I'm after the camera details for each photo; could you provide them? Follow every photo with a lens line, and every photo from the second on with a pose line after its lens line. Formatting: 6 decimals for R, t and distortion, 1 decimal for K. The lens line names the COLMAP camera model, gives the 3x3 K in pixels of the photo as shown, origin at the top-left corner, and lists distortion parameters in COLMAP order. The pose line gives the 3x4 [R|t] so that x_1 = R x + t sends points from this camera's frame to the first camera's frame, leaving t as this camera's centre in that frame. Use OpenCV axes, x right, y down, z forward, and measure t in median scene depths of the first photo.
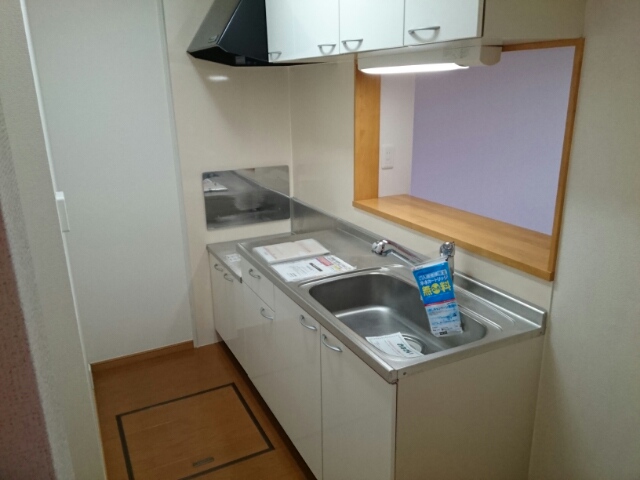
lens RADIAL K [[519.9, 0, 309.1], [0, 519.9, 240.9], [0, 0, 1]] dist [0.130974, 0.000059]
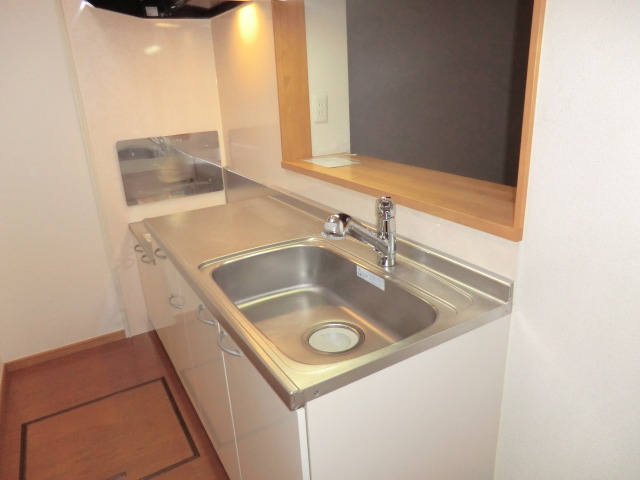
lens RADIAL K [[458.7, 0, 320.1], [0, 458.7, 239.8], [0, 0, 1]] dist [-0.002199, 0.001382]
pose [[0.995675, -0.053134, 0.076207, 0.080968], [0.049950, 0.997822, 0.043089, 0.020498], [-0.078331, -0.039096, 0.996161, 0.238704]]
